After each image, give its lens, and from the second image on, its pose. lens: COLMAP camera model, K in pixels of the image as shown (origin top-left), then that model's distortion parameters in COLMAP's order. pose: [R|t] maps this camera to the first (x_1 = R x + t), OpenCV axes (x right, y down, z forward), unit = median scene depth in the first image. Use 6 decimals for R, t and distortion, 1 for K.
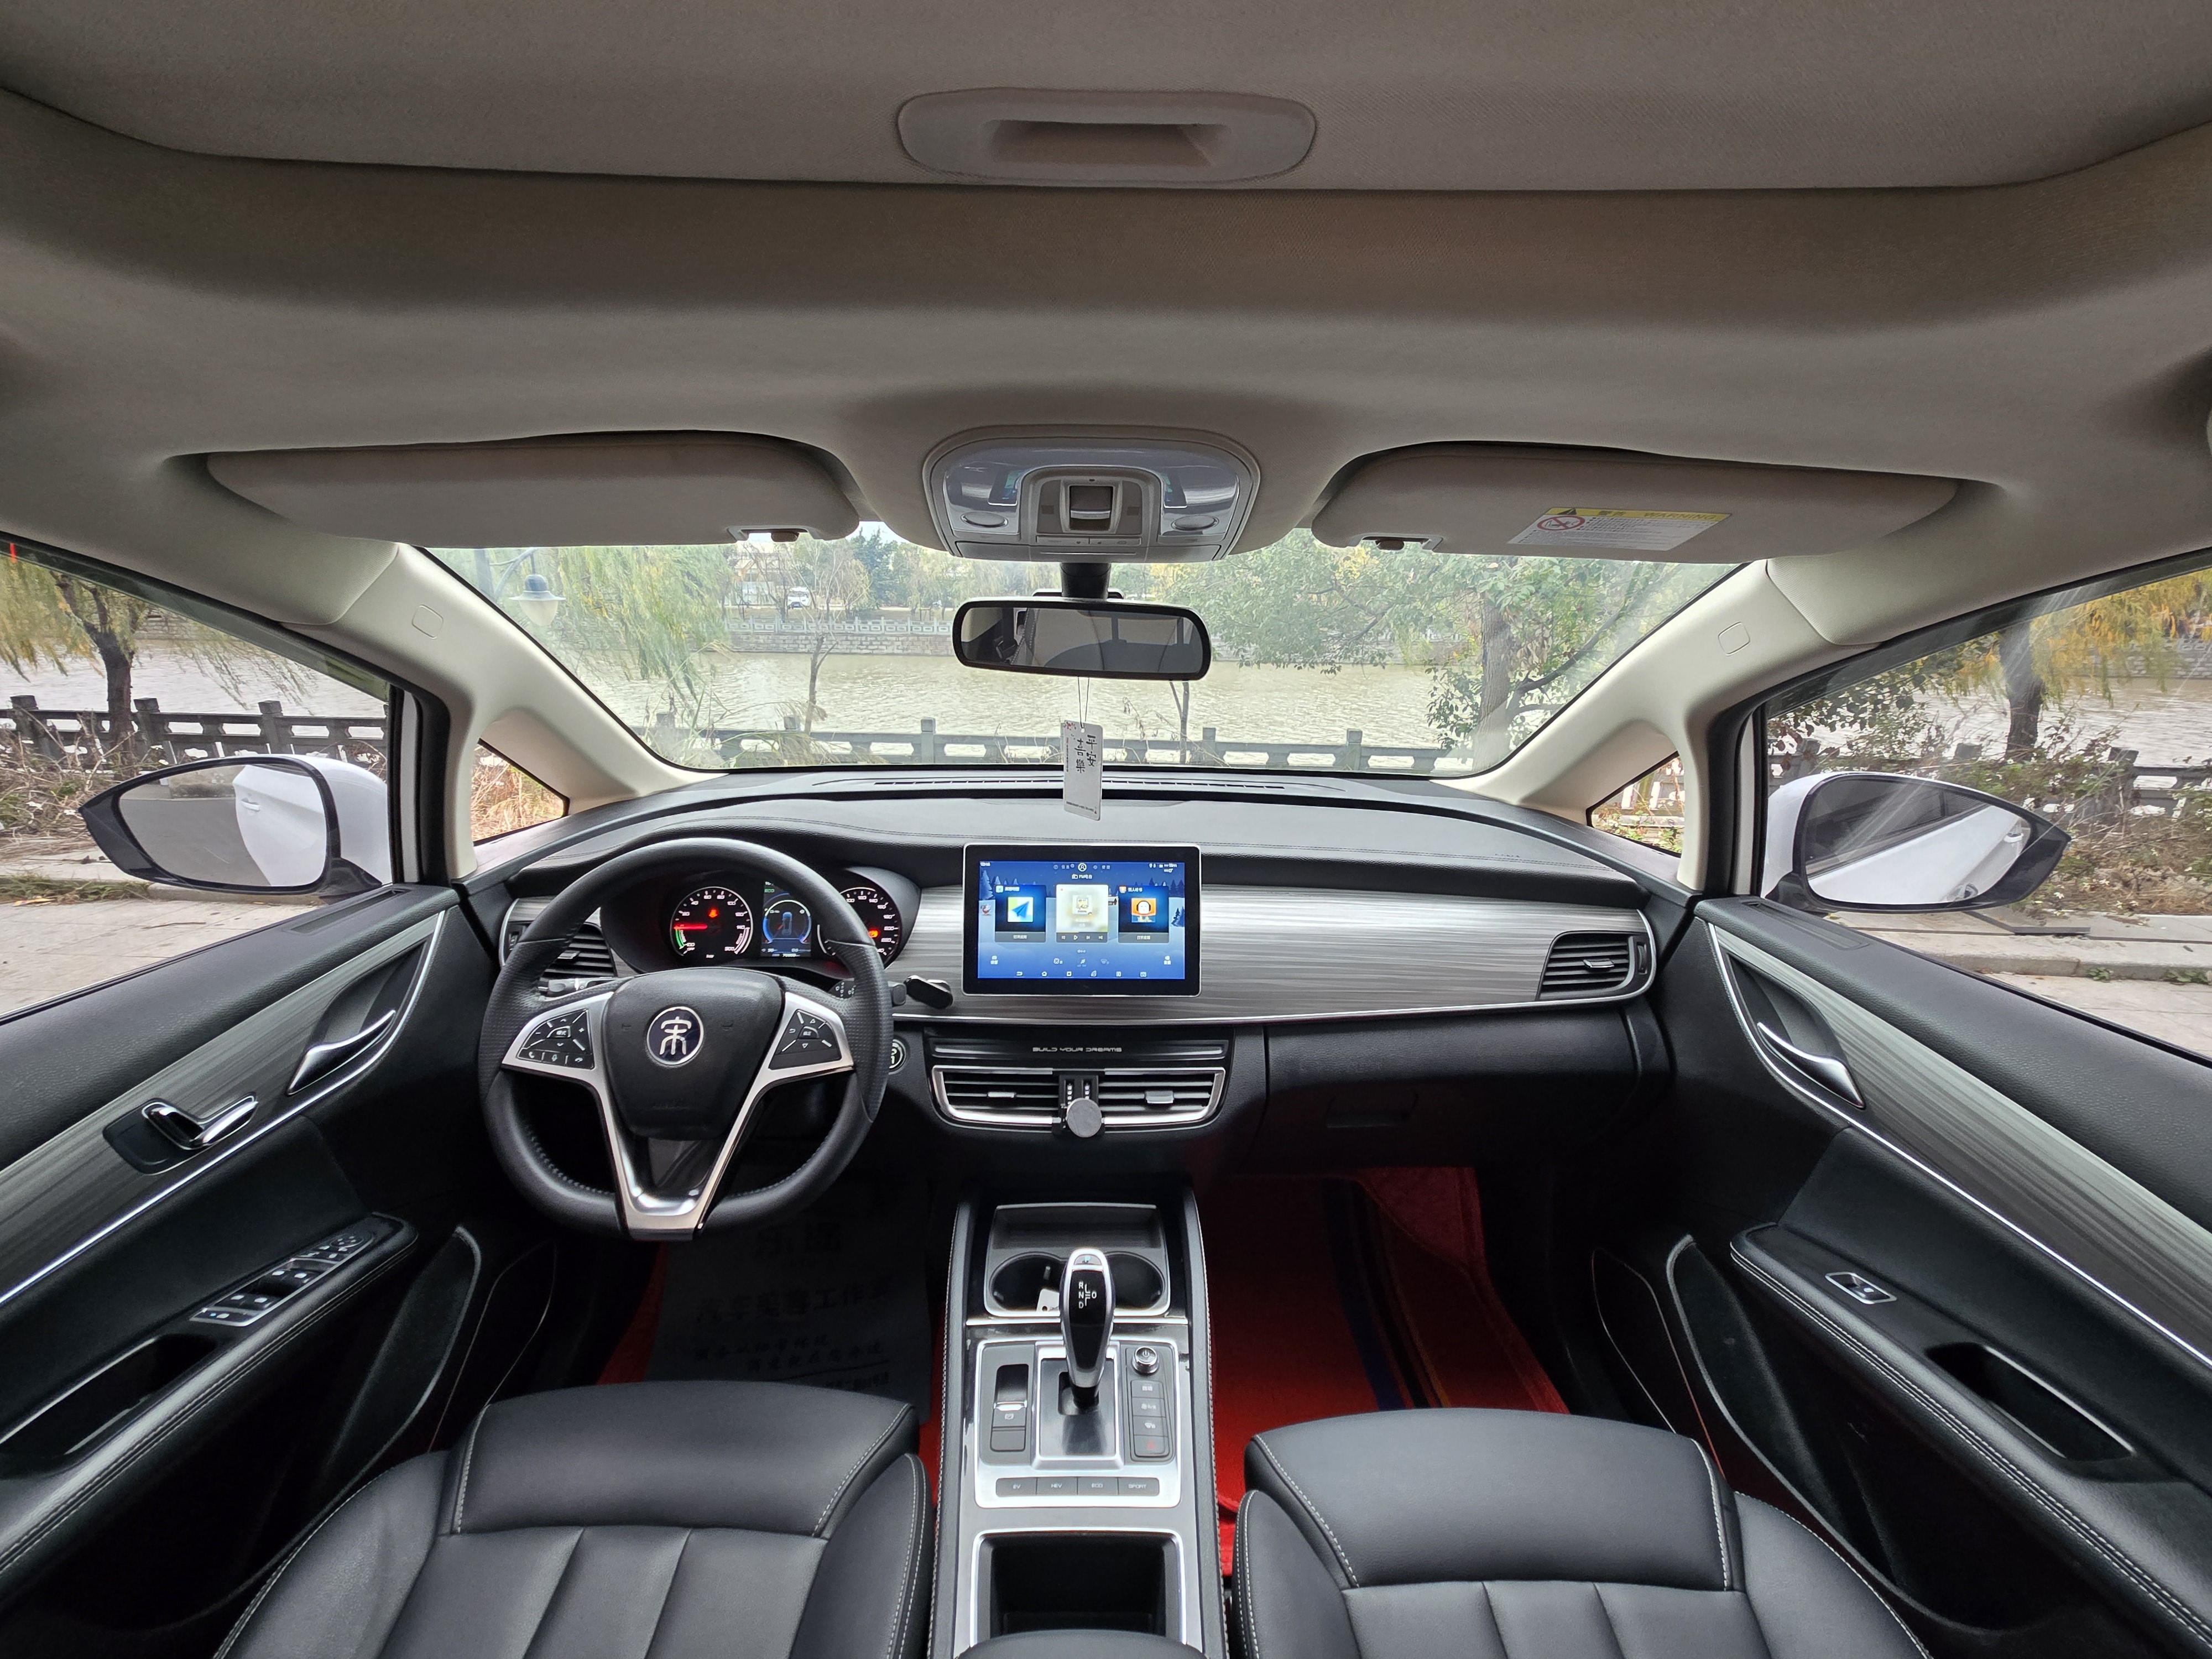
lens RADIAL K [[922.8, 0, 1079.0], [0, 922.8, 821.2], [0, 0, 1]] dist [0.000878, 0.000315]
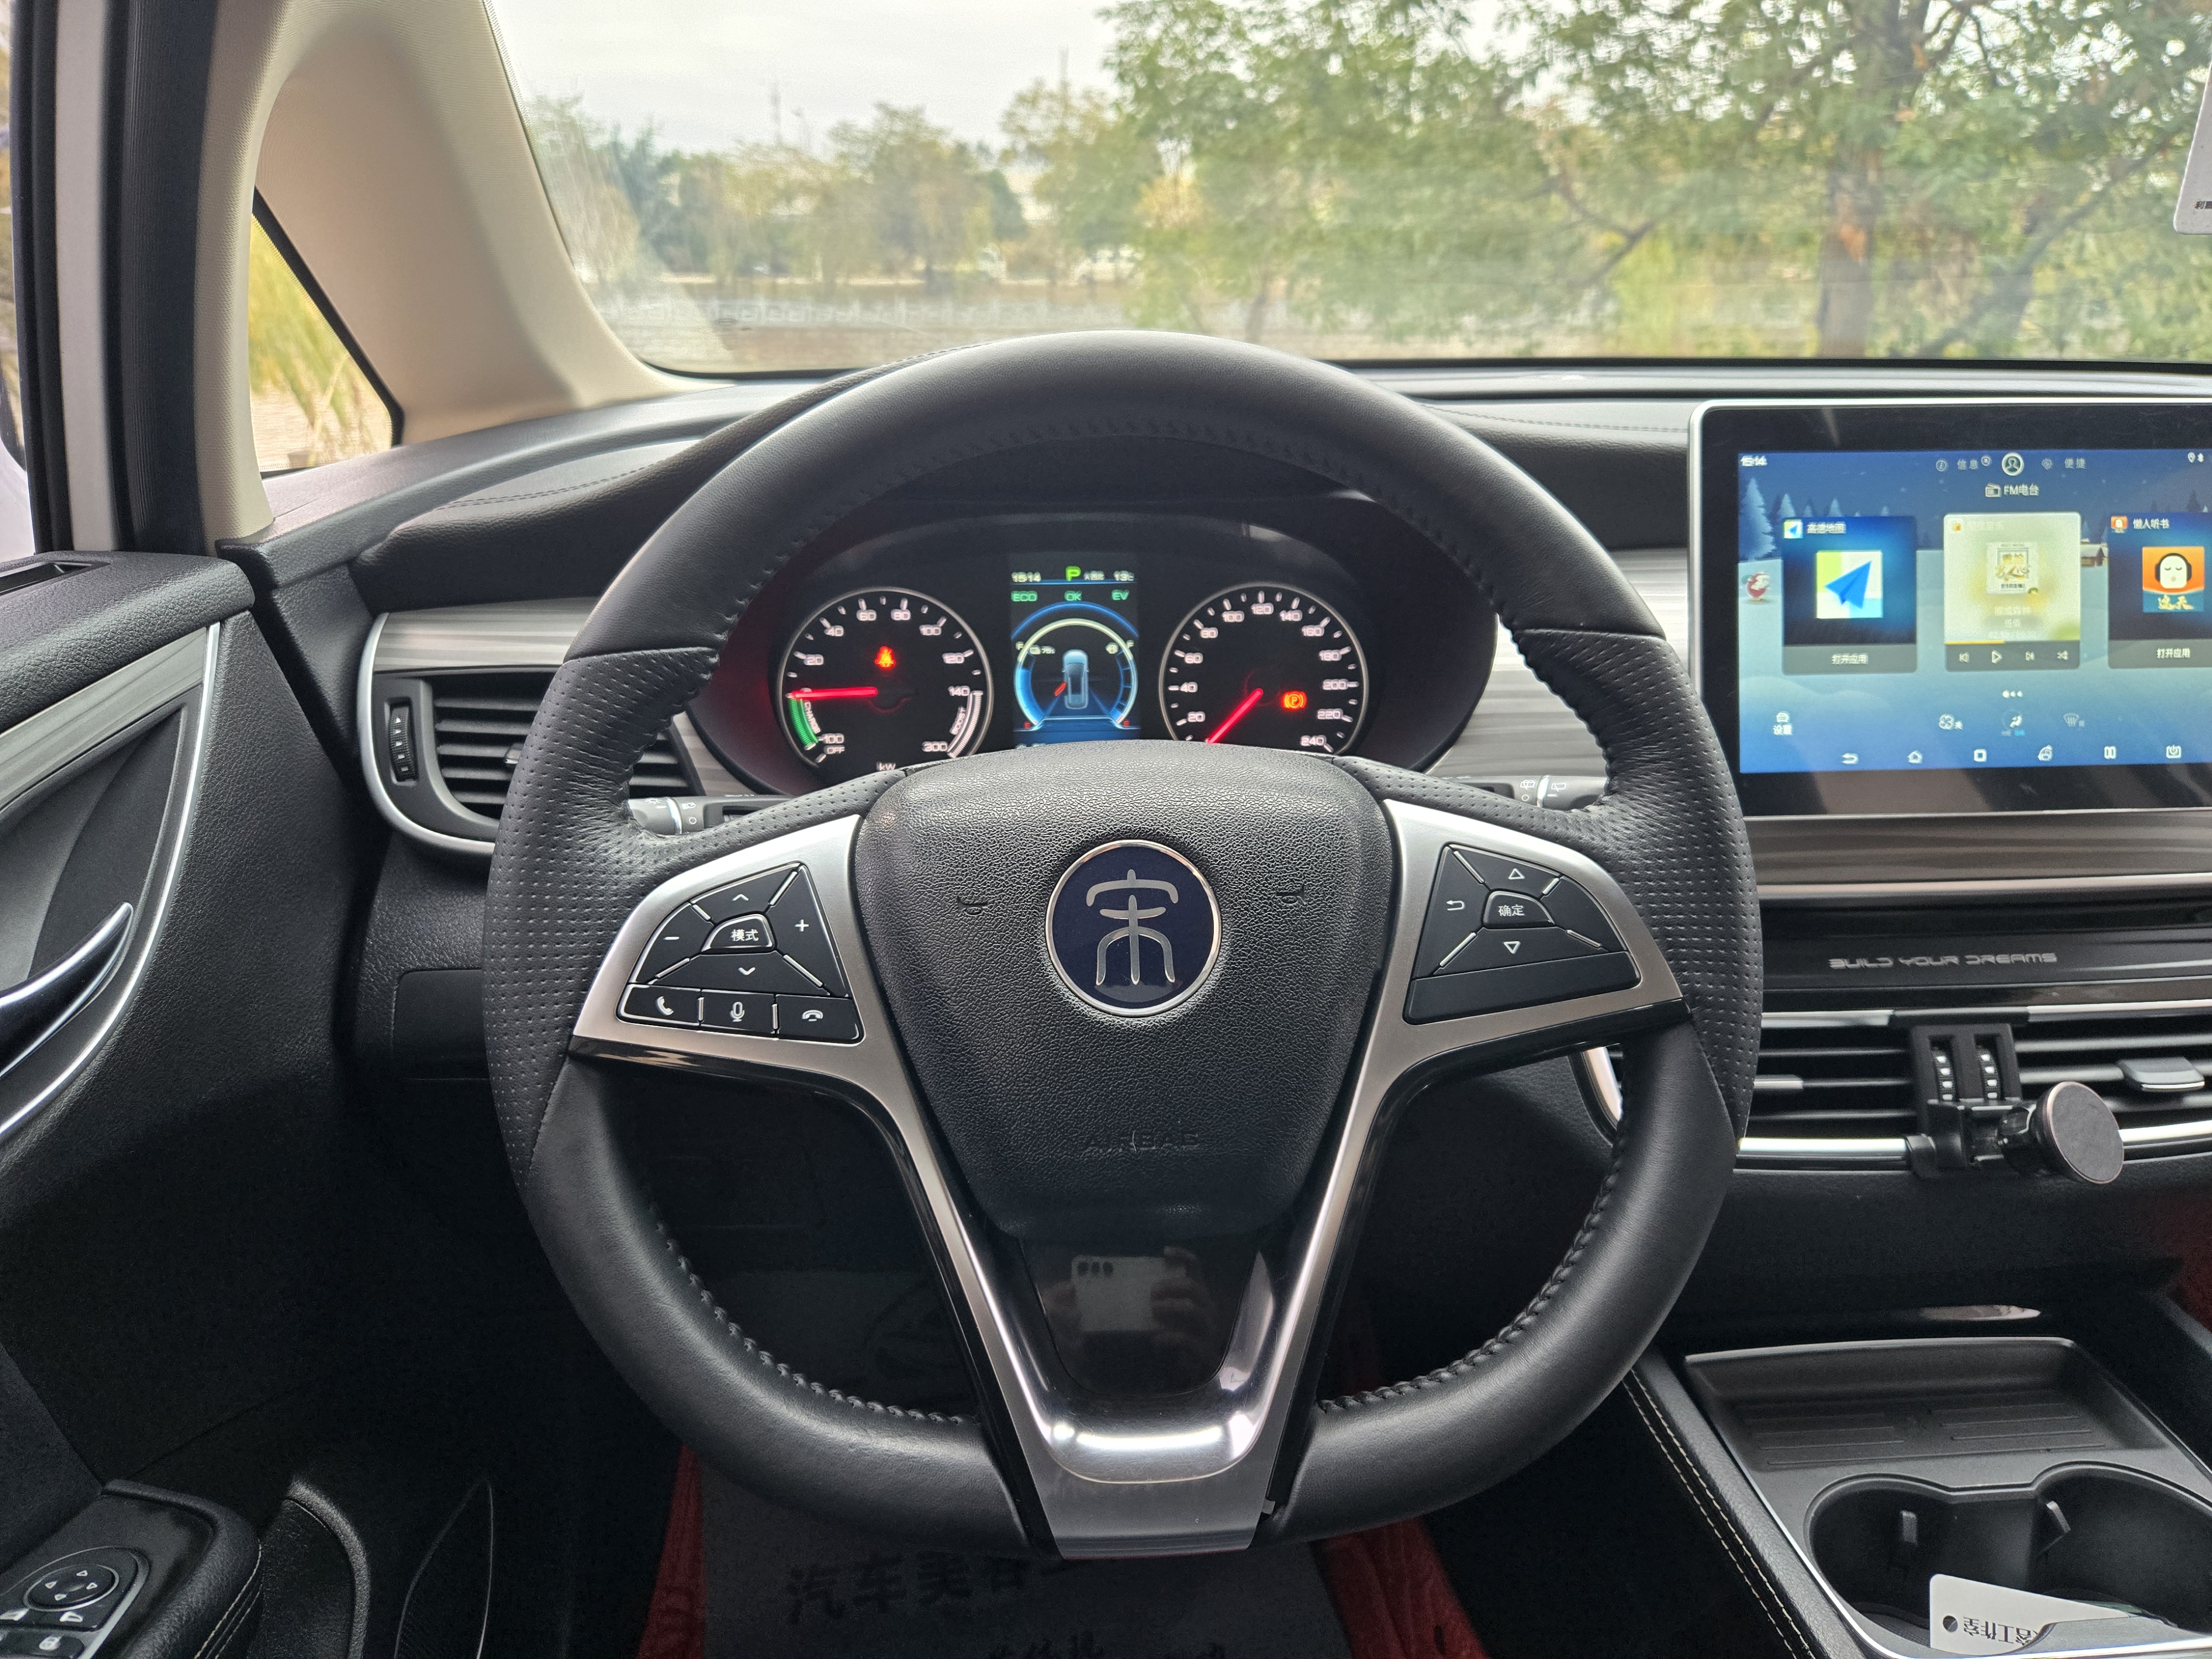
lens RADIAL K [[1524.7, 0, 1100.2], [0, 1524.7, 818.5], [0, 0, 1]] dist [0.069732, -0.068621]
pose [[0.997756, -0.029544, 0.060084, -0.397288], [0.023026, 0.994055, 0.106416, 0.115438], [-0.062871, -0.104794, 0.992505, 0.401716]]
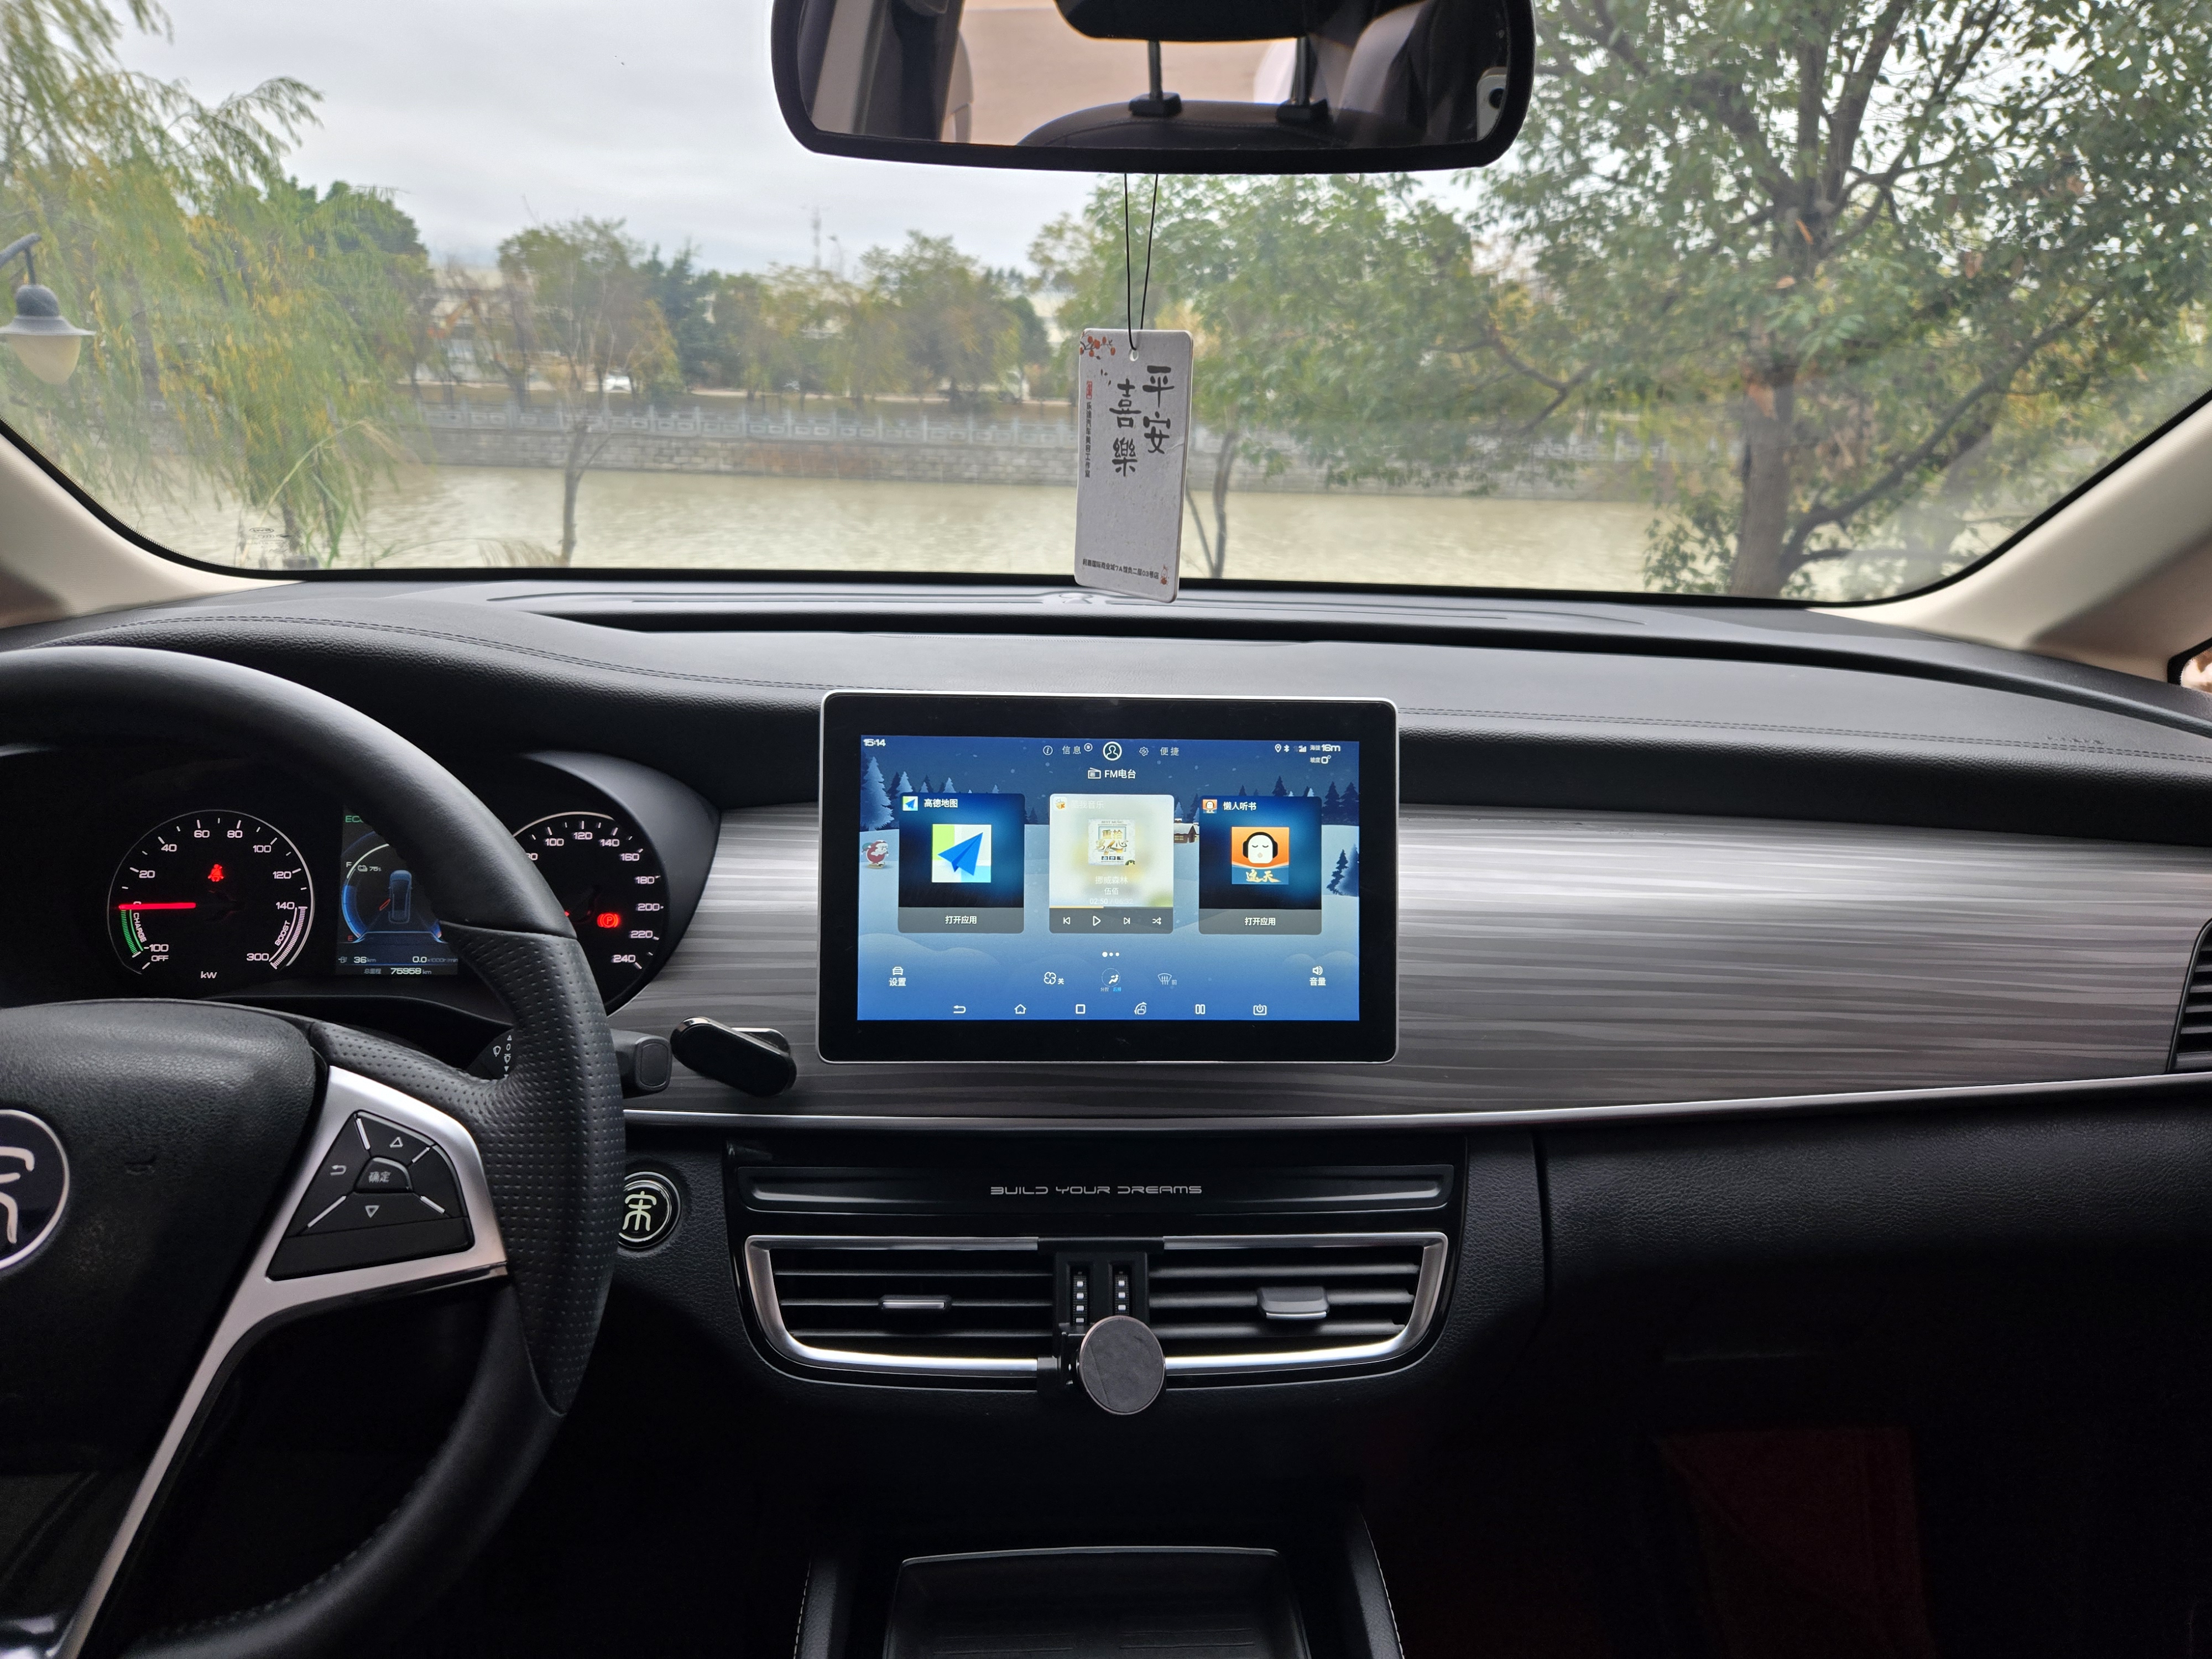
lens RADIAL K [[1519.7, 0, 1107.0], [0, 1519.7, 821.3], [0, 0, 1]] dist [0.083732, -0.079520]
pose [[0.998831, 0.001614, 0.048312, -0.031514], [-0.003508, 0.999227, 0.039152, 0.054568], [-0.048211, -0.039276, 0.998065, 0.323308]]
